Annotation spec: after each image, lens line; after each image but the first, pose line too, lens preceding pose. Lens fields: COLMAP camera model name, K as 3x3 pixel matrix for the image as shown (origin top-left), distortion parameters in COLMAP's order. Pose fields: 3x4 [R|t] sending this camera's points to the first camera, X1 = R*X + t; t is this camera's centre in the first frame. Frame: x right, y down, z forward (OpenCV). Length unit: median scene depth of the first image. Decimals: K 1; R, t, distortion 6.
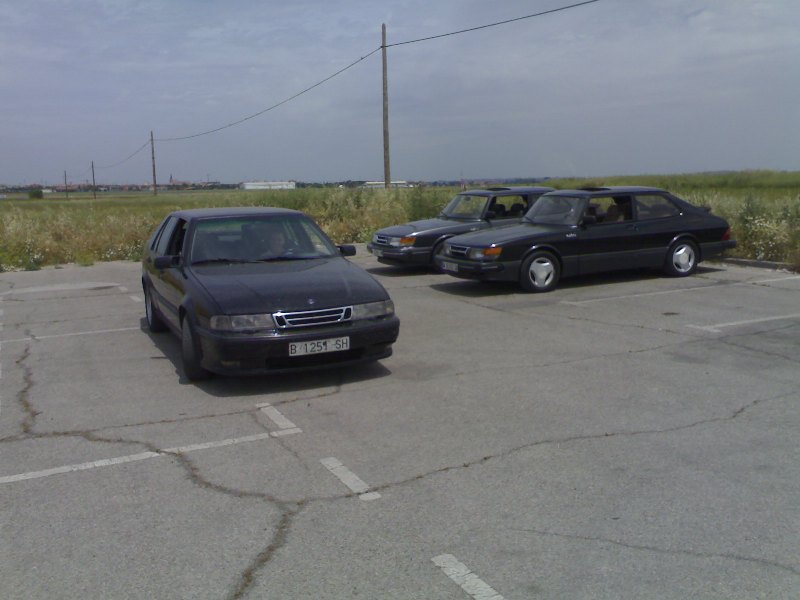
lens RADIAL K [[816.2, 0, 400.0], [0, 816.2, 300.0], [0, 0, 1]] dist [0.023935, 0.015591]
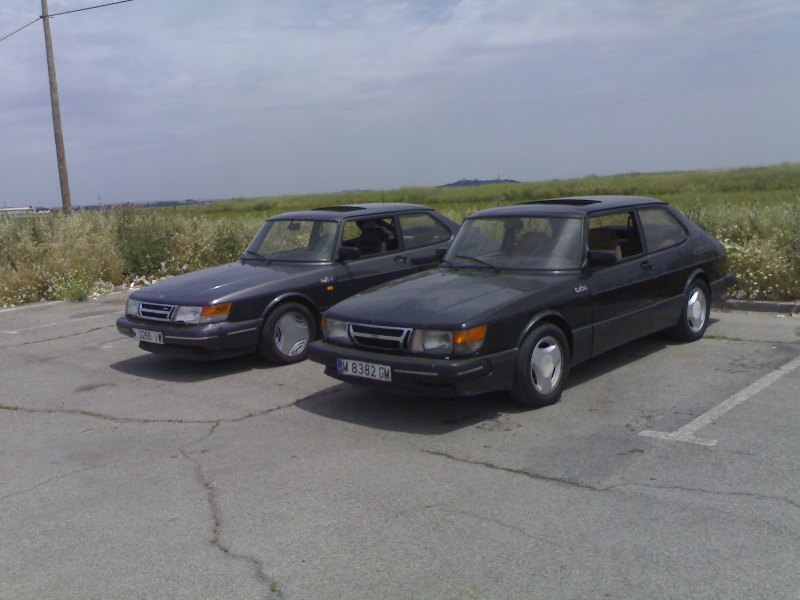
lens RADIAL K [[816.2, 0, 400.0], [0, 816.2, 300.0], [0, 0, 1]] dist [0.023935, 0.015591]
pose [[0.912064, -0.075789, 0.402984, -0.096329], [0.086283, 0.996239, -0.007919, -0.067682], [-0.400868, 0.041993, 0.915173, 0.491256]]
